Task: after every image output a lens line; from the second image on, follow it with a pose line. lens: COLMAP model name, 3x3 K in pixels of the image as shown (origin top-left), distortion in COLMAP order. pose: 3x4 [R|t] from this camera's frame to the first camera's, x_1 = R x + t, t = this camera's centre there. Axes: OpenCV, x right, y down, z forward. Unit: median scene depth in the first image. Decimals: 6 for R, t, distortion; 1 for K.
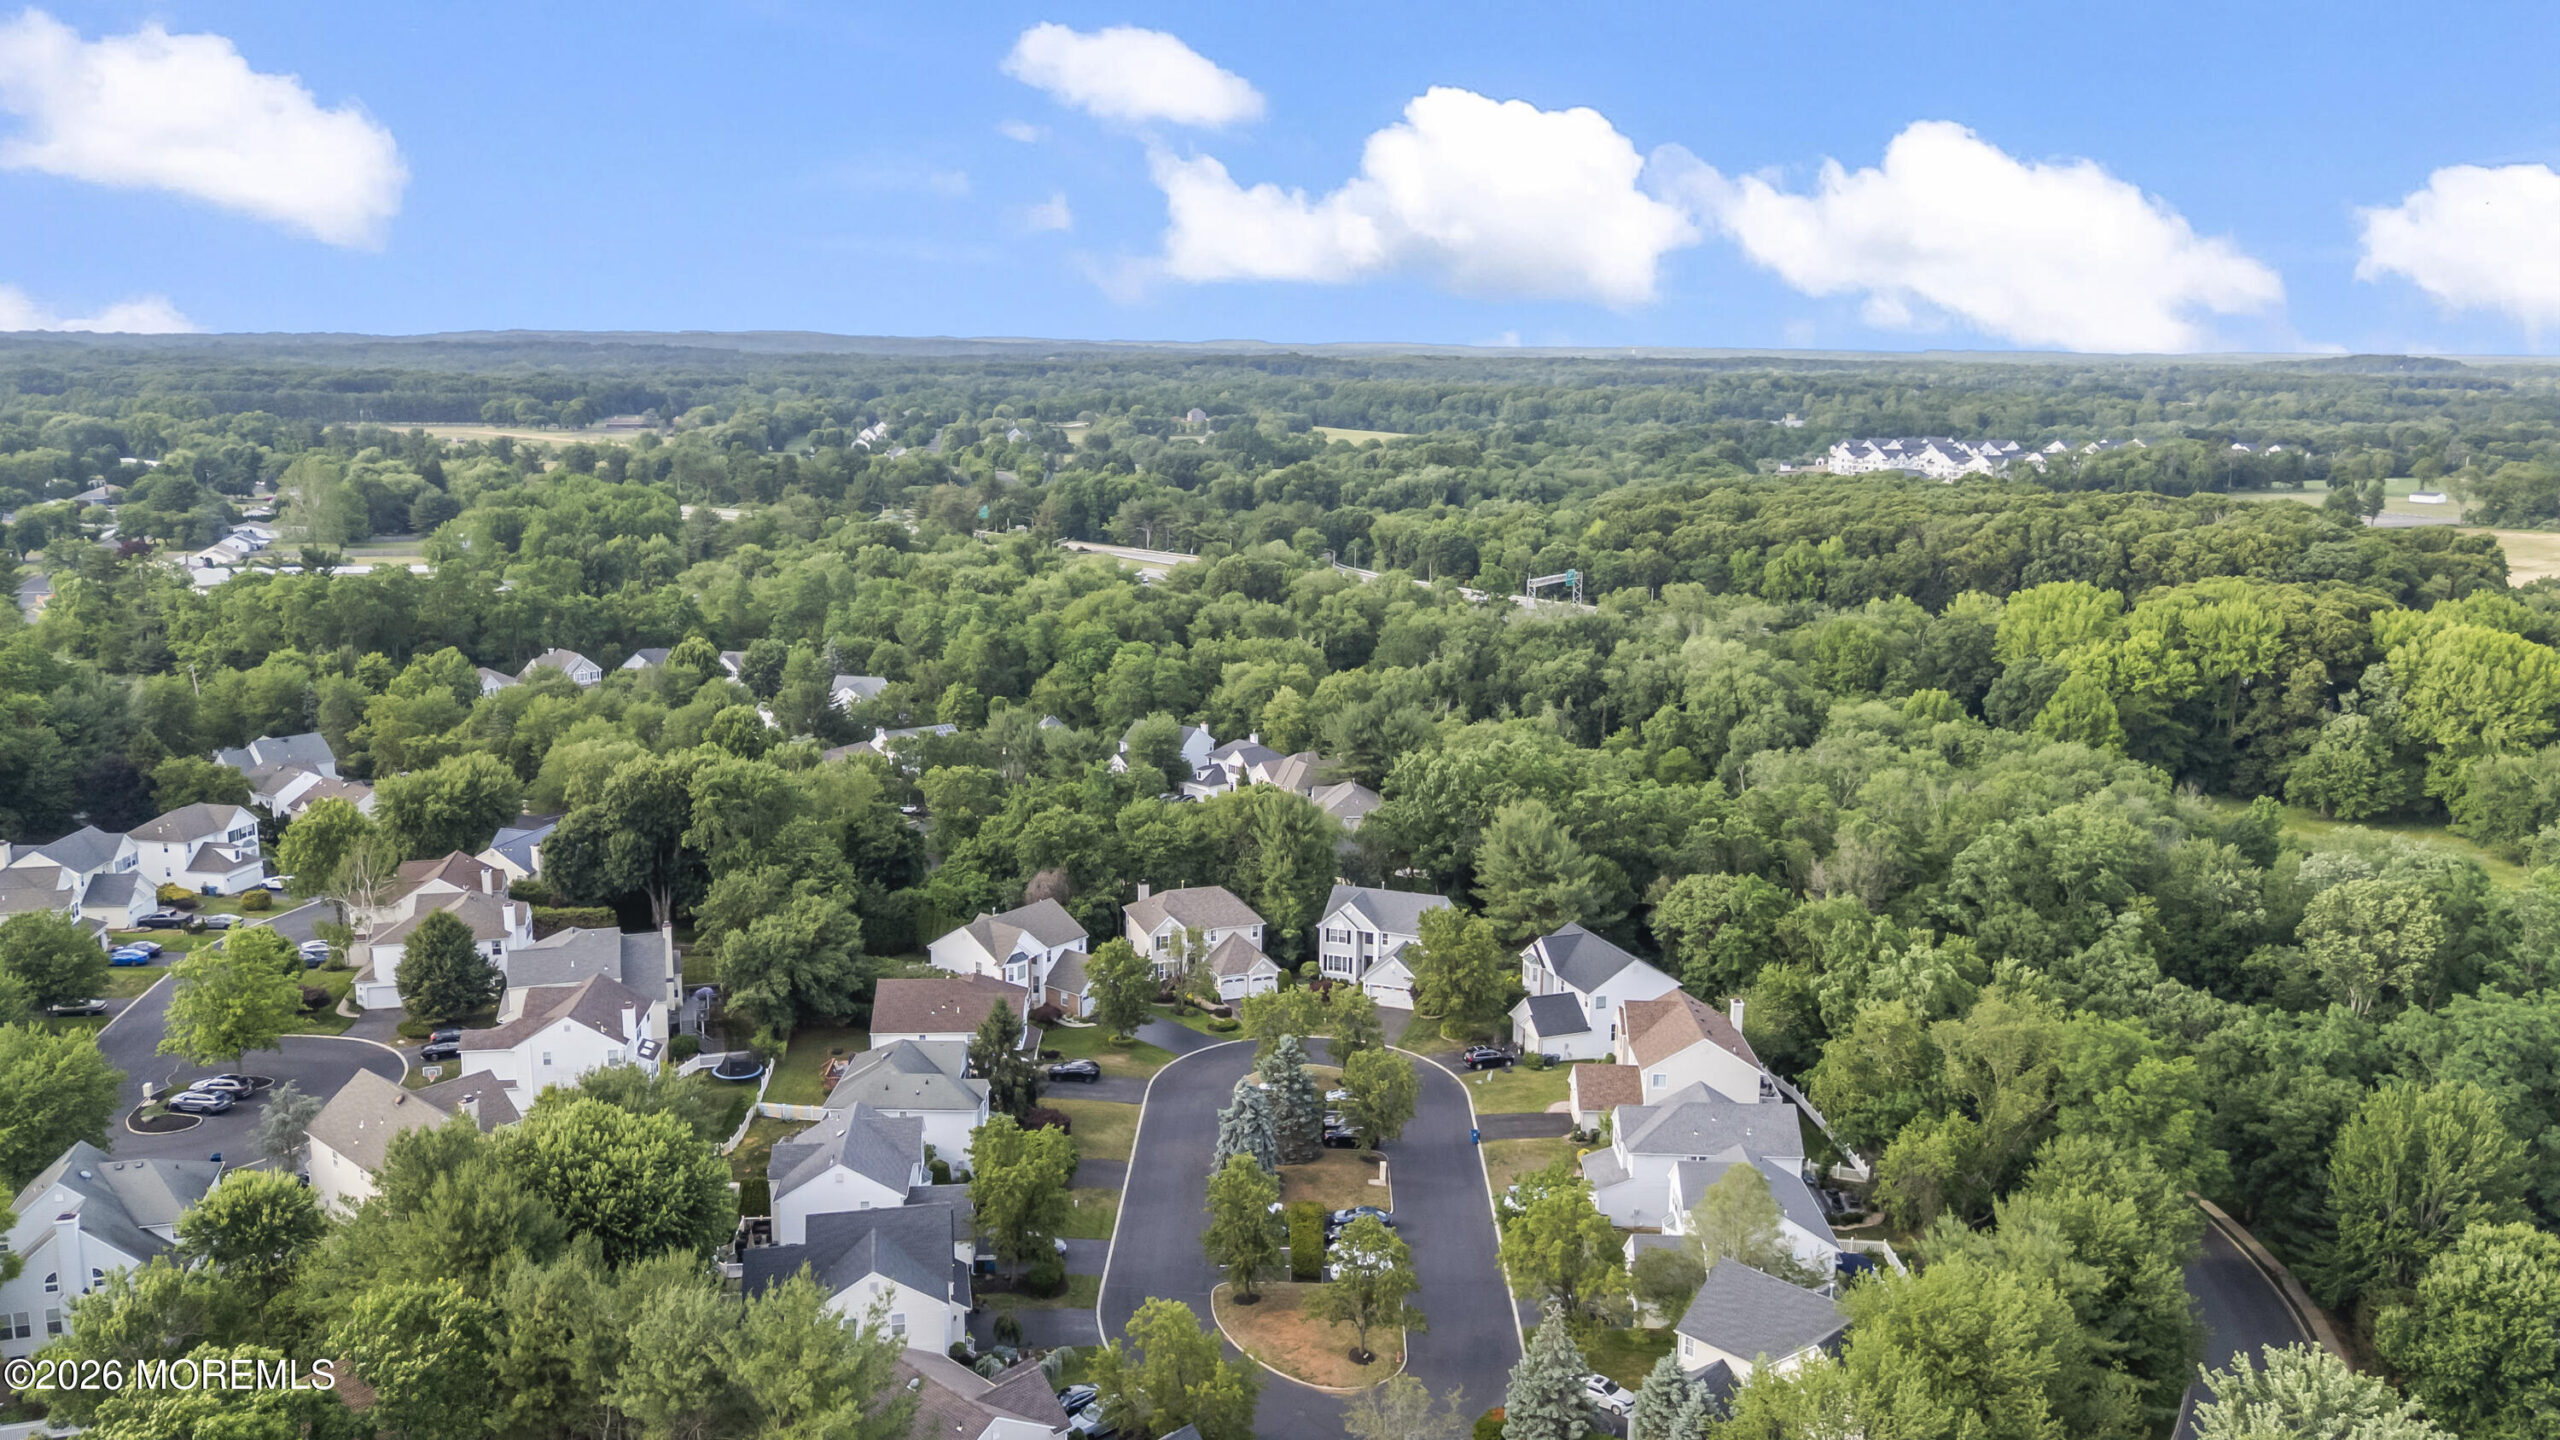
lens RADIAL K [[1871.9, 0, 1272.3], [0, 1871.9, 730.7], [0, 0, 1]] dist [0.072861, -0.066634]
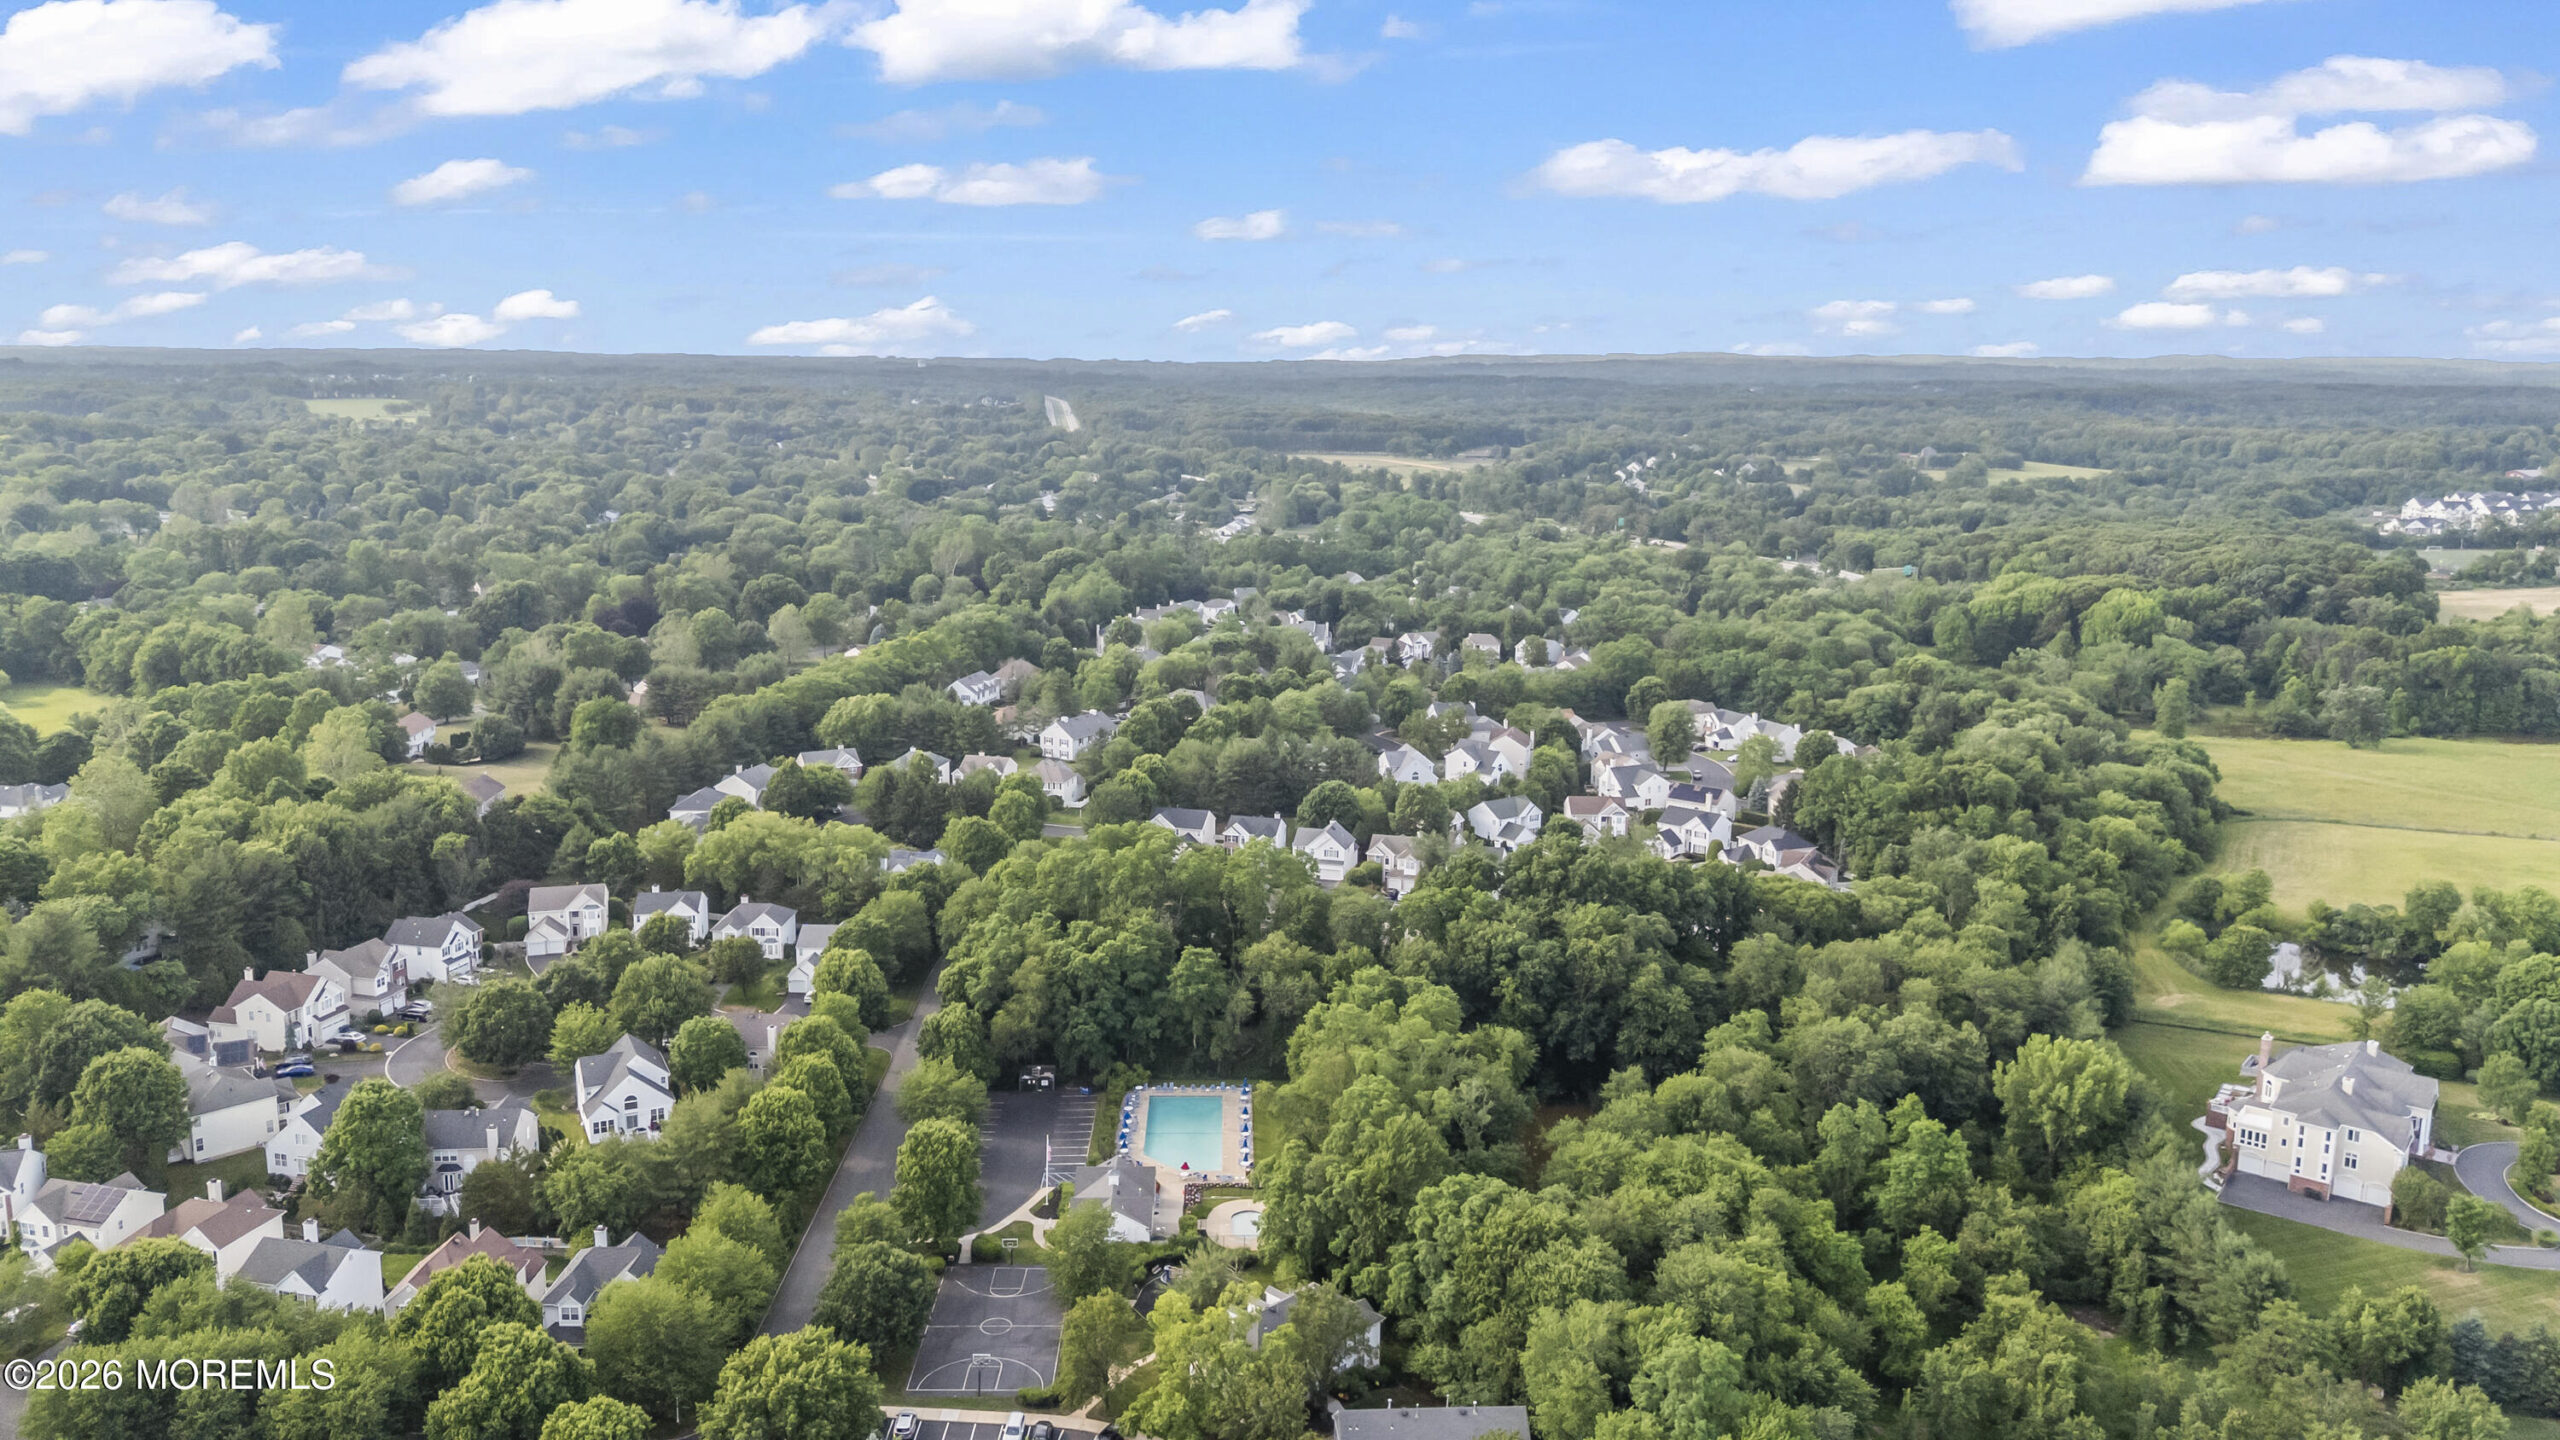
lens RADIAL K [[1871.9, 0, 1272.3], [0, 1871.9, 730.7], [0, 0, 1]] dist [0.072861, -0.066634]
pose [[0.888069, 0.089910, -0.450833, 0.324536], [-0.093295, 0.995529, 0.014763, 0.069464], [0.450145, 0.028950, 0.892486, -0.600022]]
